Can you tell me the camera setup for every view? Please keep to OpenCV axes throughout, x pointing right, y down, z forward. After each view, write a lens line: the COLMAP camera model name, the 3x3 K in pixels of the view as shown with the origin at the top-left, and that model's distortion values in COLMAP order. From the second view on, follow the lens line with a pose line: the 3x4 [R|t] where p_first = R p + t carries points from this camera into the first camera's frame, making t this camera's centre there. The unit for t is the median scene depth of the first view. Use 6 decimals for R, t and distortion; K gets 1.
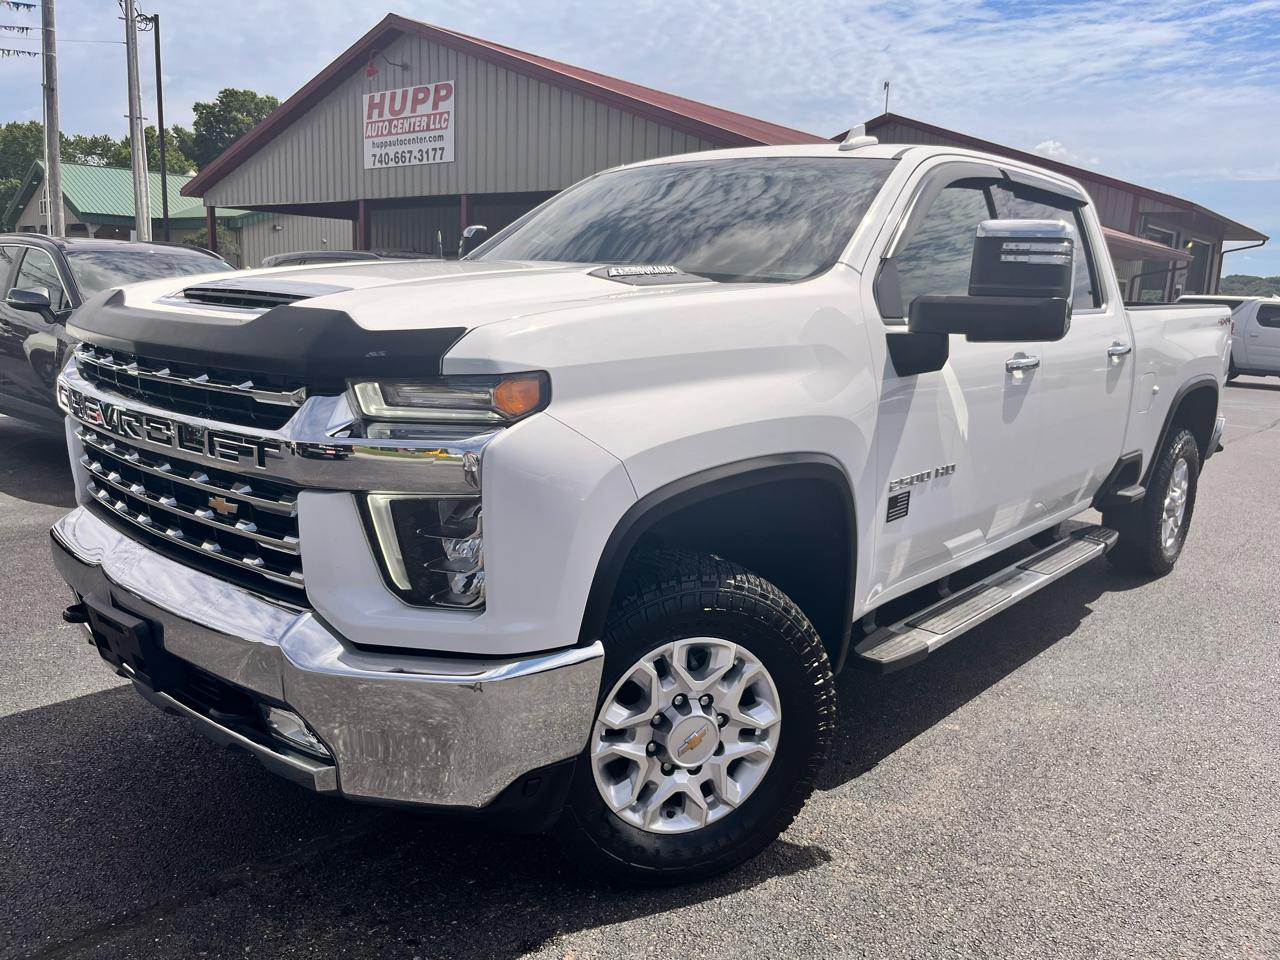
lens RADIAL K [[980.6, 0, 632.1], [0, 980.6, 478.2], [0, 0, 1]] dist [0.029406, -0.052234]
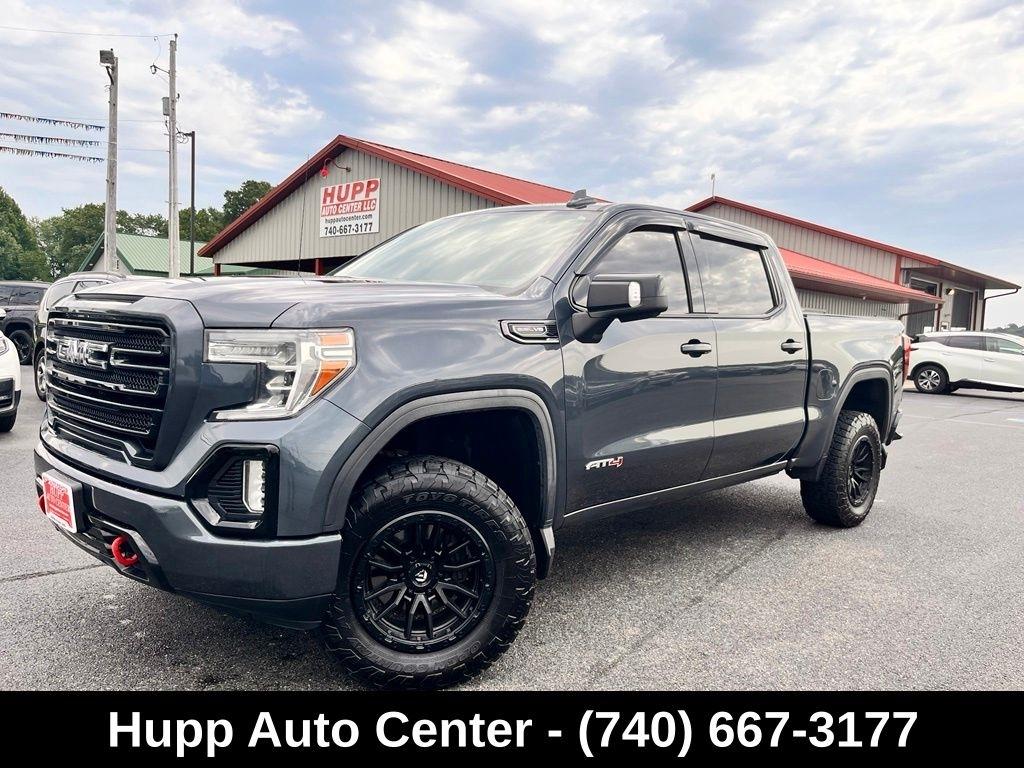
lens RADIAL K [[784.5, 0, 507.2], [0, 784.5, 380.8], [0, 0, 1]] dist [0.029406, -0.052234]
pose [[0.998126, 0.008959, -0.060525, 0.072999], [-0.016415, 0.992168, -0.123826, 0.030949], [0.058942, 0.124588, 0.990456, -0.093466]]
